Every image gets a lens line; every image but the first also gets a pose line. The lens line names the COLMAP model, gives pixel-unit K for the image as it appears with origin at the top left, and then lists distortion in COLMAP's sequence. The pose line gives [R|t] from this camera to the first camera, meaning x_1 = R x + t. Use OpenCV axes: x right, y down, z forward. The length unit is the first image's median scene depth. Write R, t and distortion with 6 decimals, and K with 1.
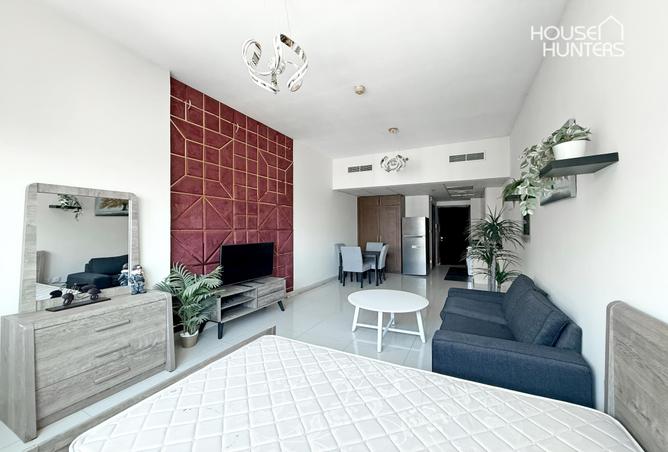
lens RADIAL K [[264.7, 0, 333.4], [0, 264.7, 224.6], [0, 0, 1]] dist [-0.000532, 0.000324]
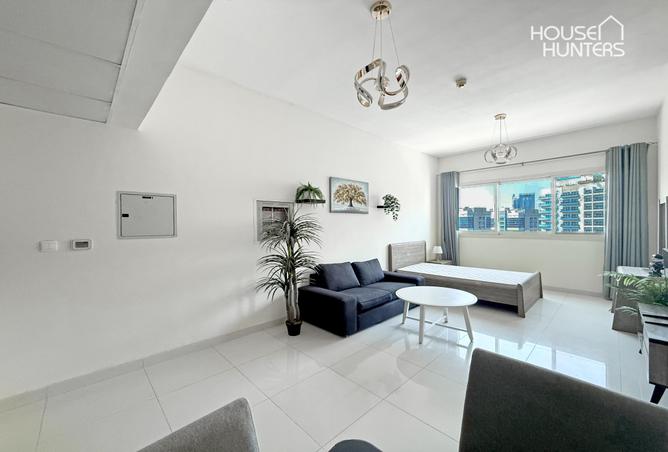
lens RADIAL K [[264.7, 0, 334.6], [0, 264.7, 227.9], [0, 0, 1]] dist [-0.000532, 0.000324]
pose [[-0.943797, 0.004365, 0.330496, 0.163125], [0.005146, 0.999986, 0.001489, 0.010432], [-0.330485, 0.003106, -0.943806, 1.540328]]
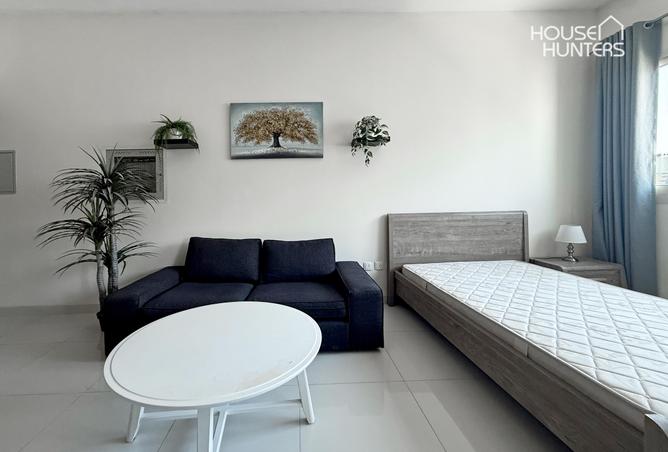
lens RADIAL K [[292.3, 0, 291.8], [0, 292.3, 198.9], [0, 0, 1]] dist [0.003250, -0.000079]
pose [[-0.478026, -0.000136, 0.878346, -0.175881], [0.010869, 0.999923, 0.006070, 0.045846], [-0.878279, 0.012448, -0.477987, 0.838789]]
